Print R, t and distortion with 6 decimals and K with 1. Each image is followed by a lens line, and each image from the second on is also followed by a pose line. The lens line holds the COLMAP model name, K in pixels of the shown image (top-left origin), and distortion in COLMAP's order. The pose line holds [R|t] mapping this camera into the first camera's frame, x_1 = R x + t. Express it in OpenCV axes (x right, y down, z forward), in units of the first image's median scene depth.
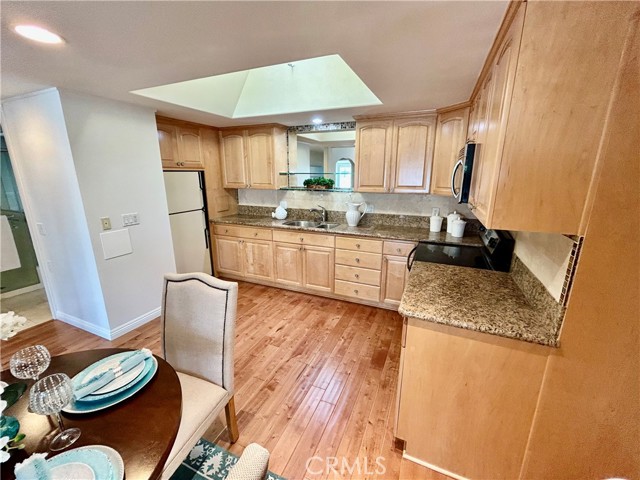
lens RADIAL K [[260.3, 0, 321.0], [0, 260.3, 239.7], [0, 0, 1]] dist [-0.004713, -0.000183]
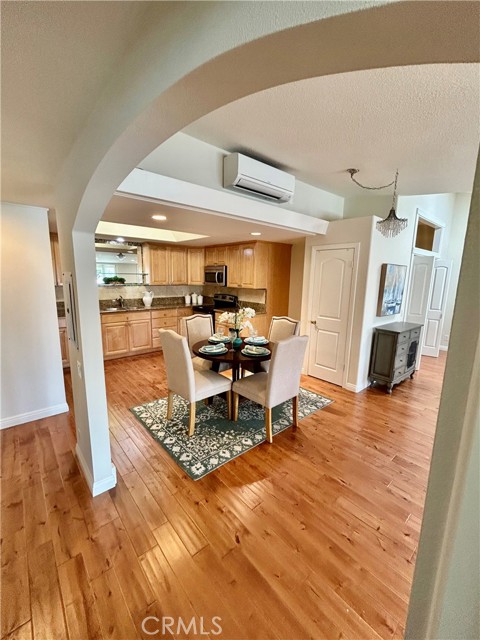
lens RADIAL K [[260.3, 0, 238.3], [0, 260.3, 322.6], [0, 0, 1]] dist [-0.004713, -0.000183]
pose [[0.427456, -0.149334, 0.891617, -1.090516], [0.205124, 0.976560, 0.065221, 0.055366], [-0.880457, 0.155013, 0.448069, -0.197891]]
